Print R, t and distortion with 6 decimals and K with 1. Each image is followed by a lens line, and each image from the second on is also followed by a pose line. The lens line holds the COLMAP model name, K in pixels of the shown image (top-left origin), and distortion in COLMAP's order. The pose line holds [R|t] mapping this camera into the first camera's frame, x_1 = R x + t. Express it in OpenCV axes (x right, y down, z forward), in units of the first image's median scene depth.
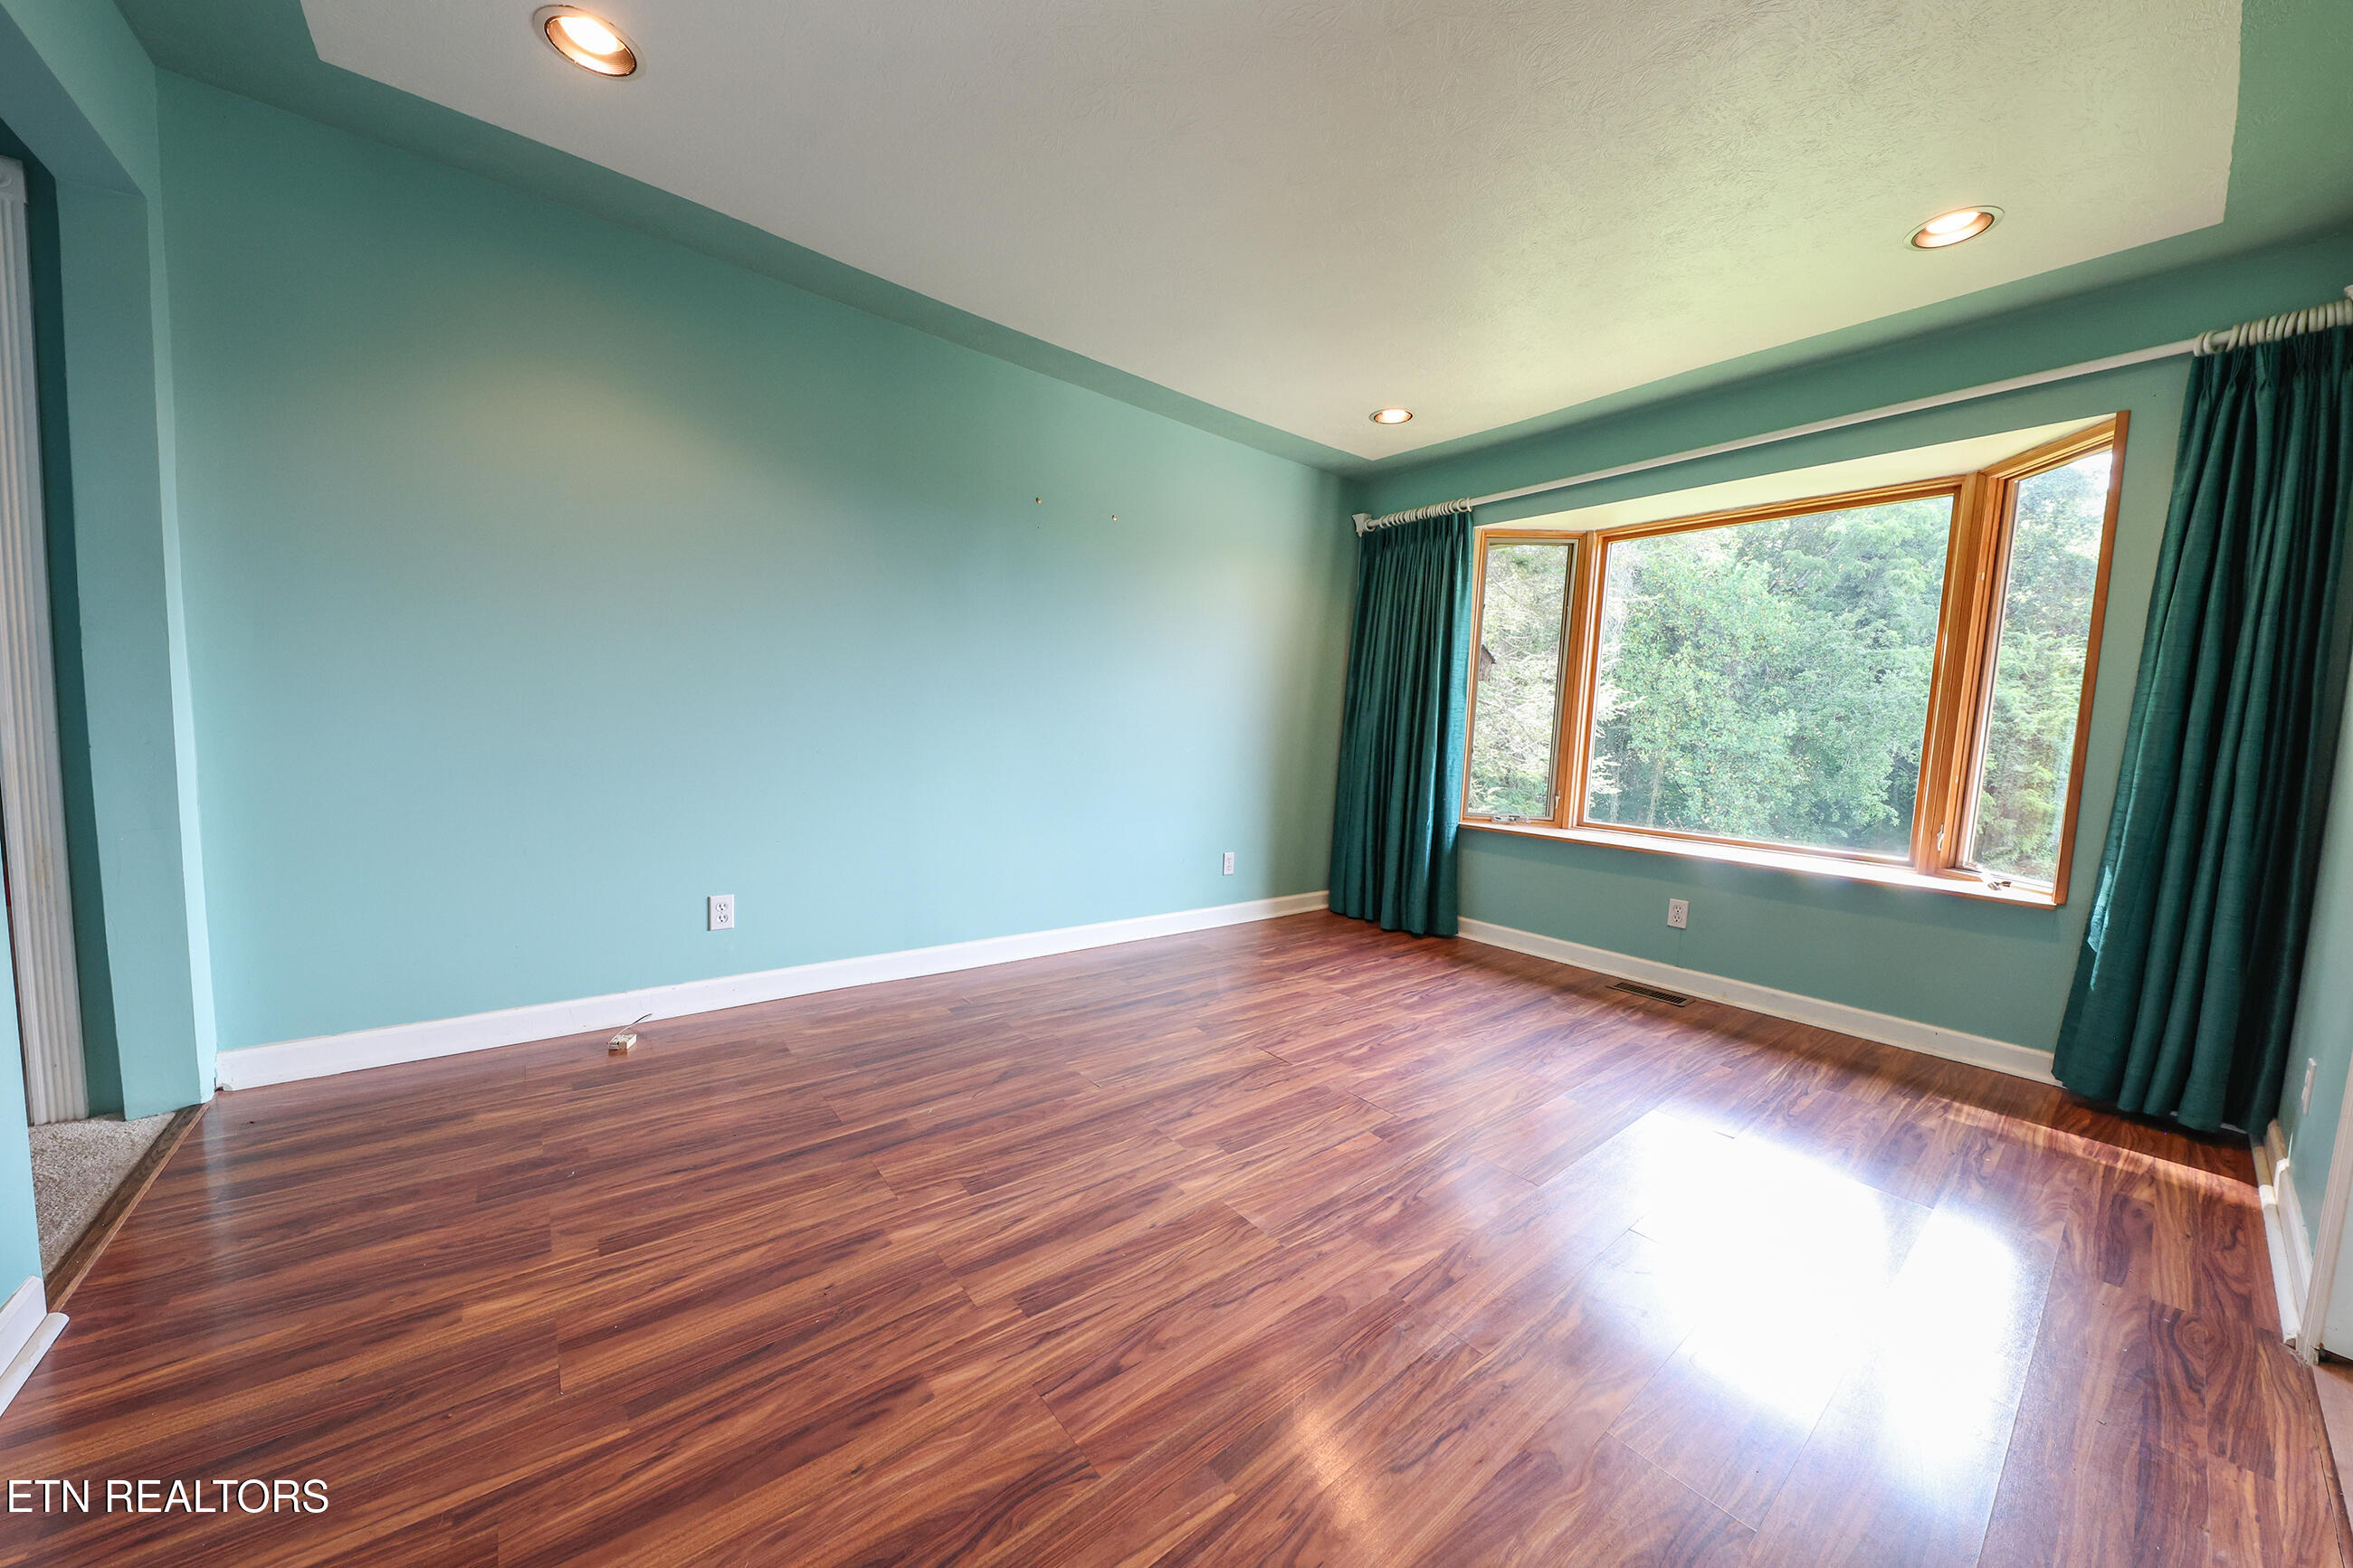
lens RADIAL K [[801.5, 0, 1167.6], [0, 801.5, 793.3], [0, 0, 1]] dist [0.009393, -0.006616]
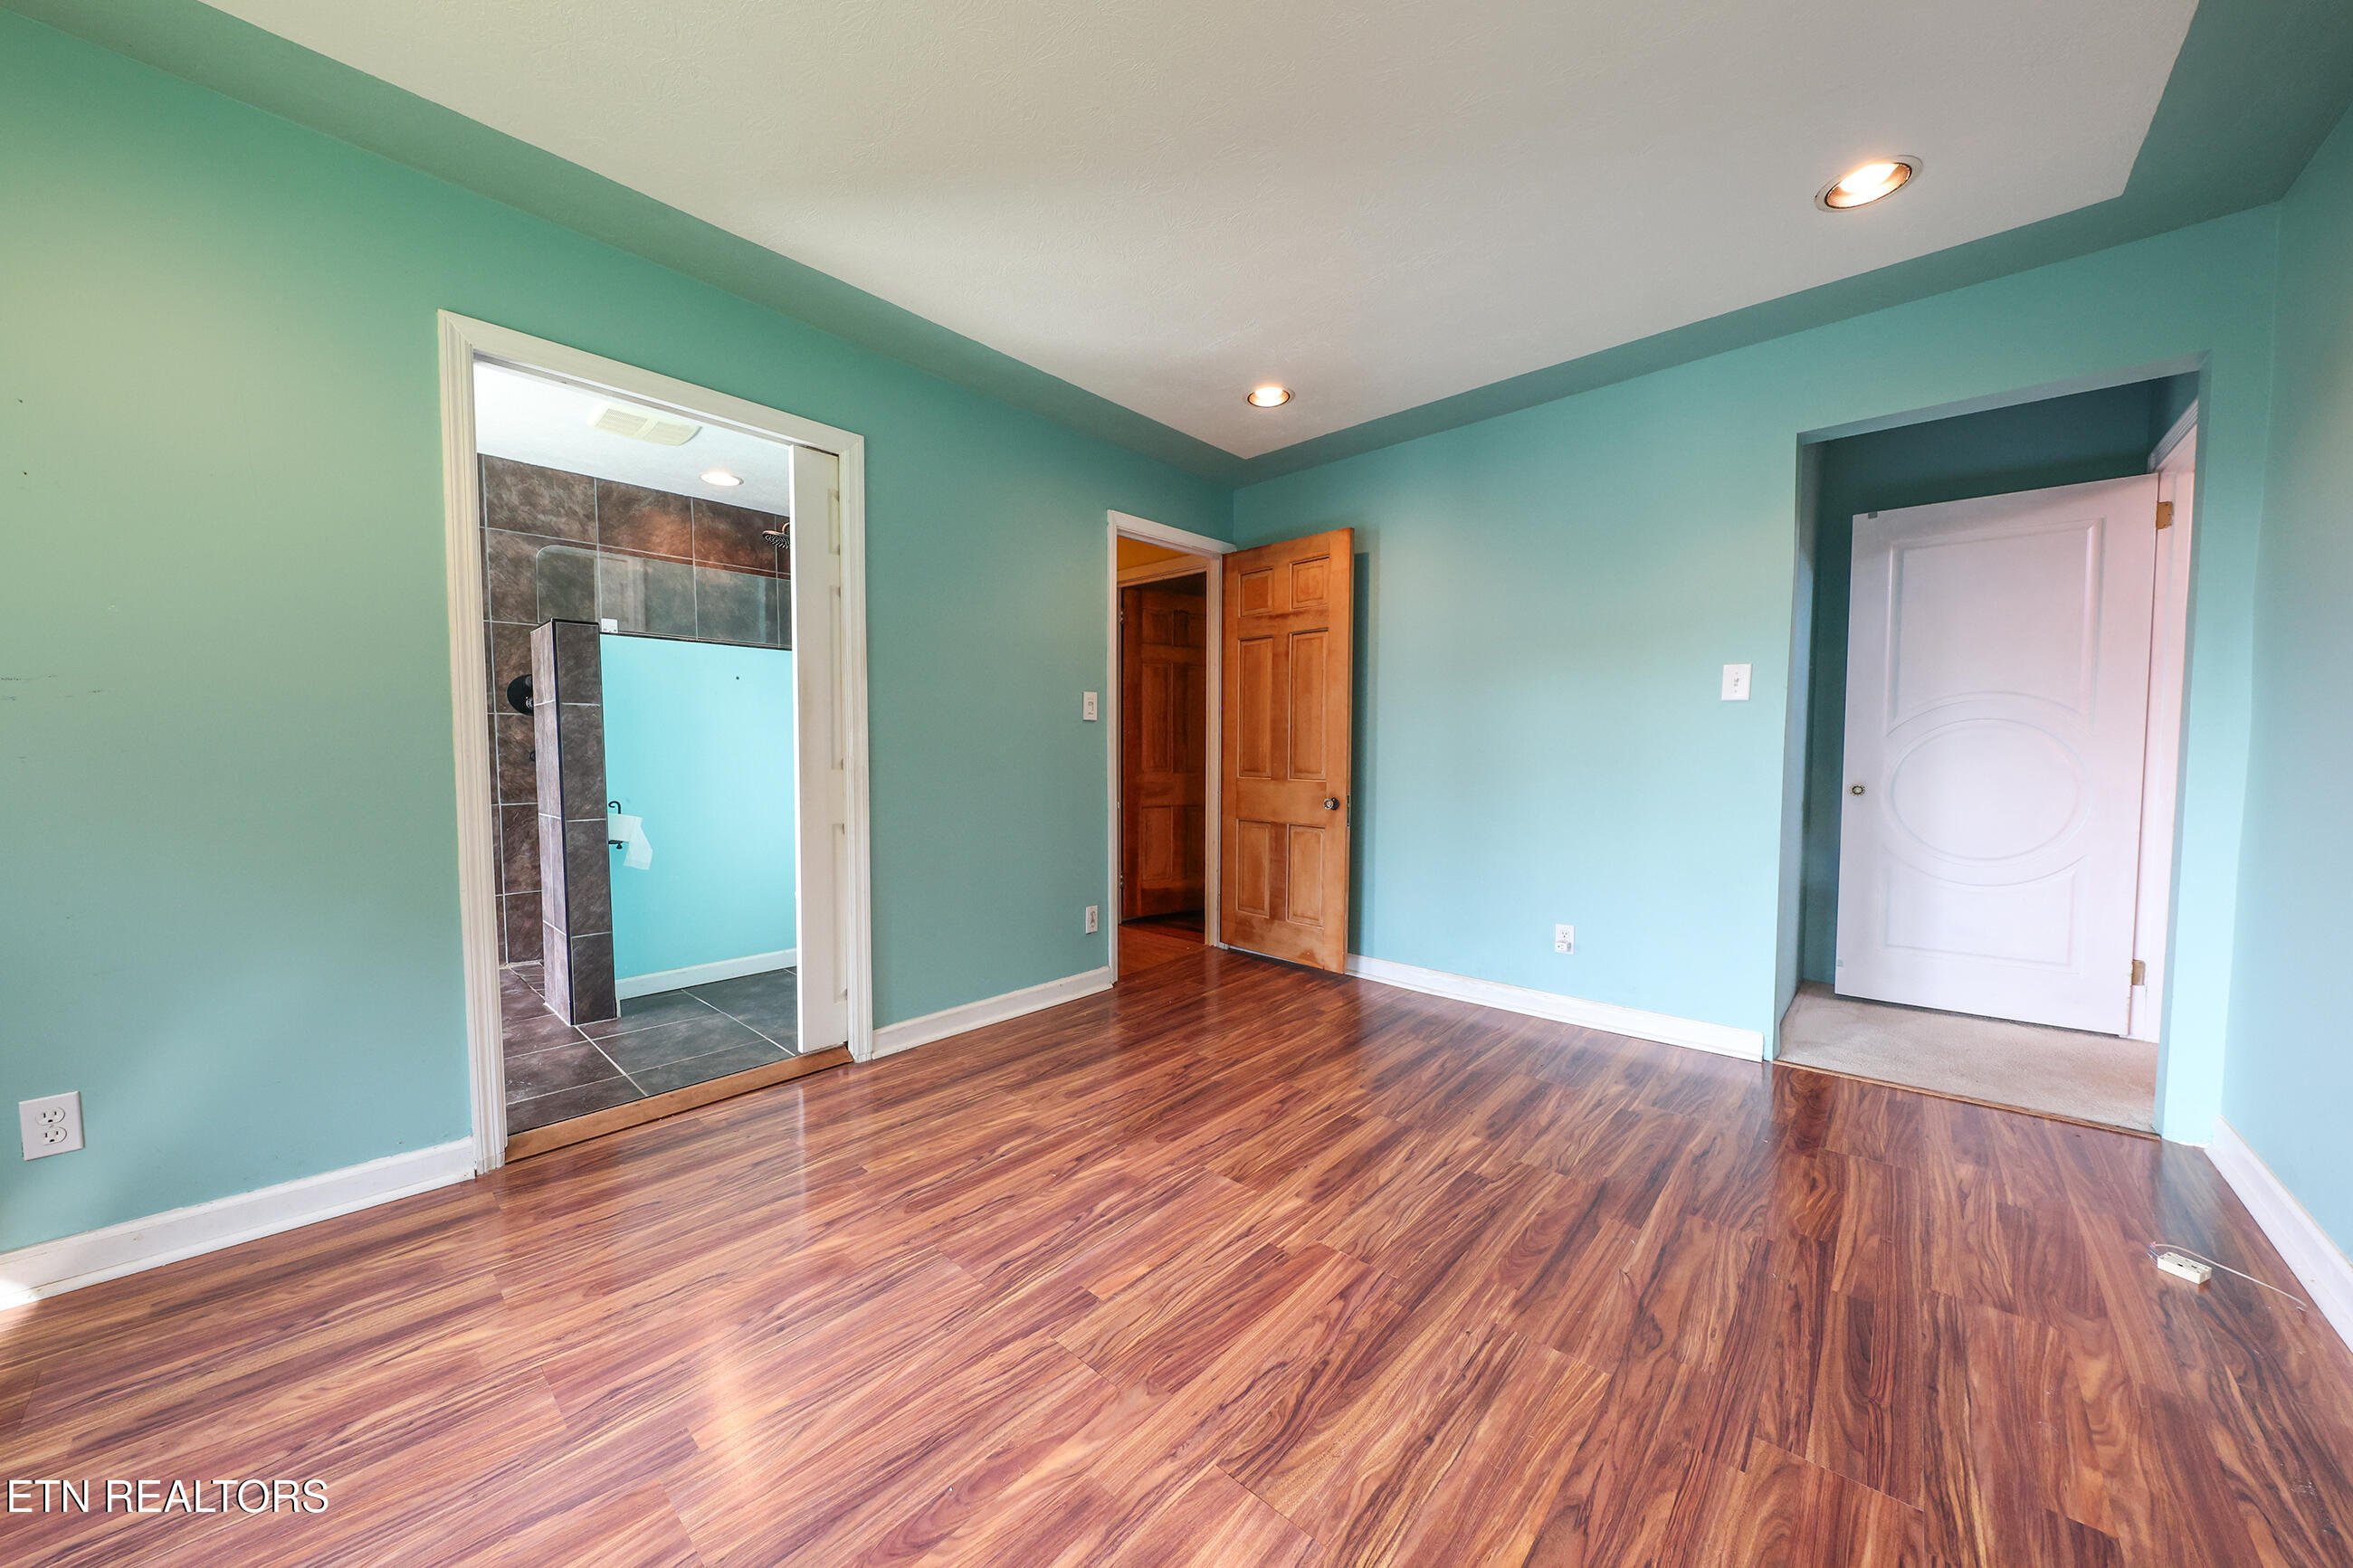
lens RADIAL K [[801.5, 0, 1167.6], [0, 801.5, 793.3], [0, 0, 1]] dist [0.009393, -0.006616]
pose [[-0.986081, -0.033439, -0.162869, 0.364846], [-0.056074, 0.989061, 0.136434, -0.164356], [0.156525, 0.143667, -0.977169, 1.855450]]
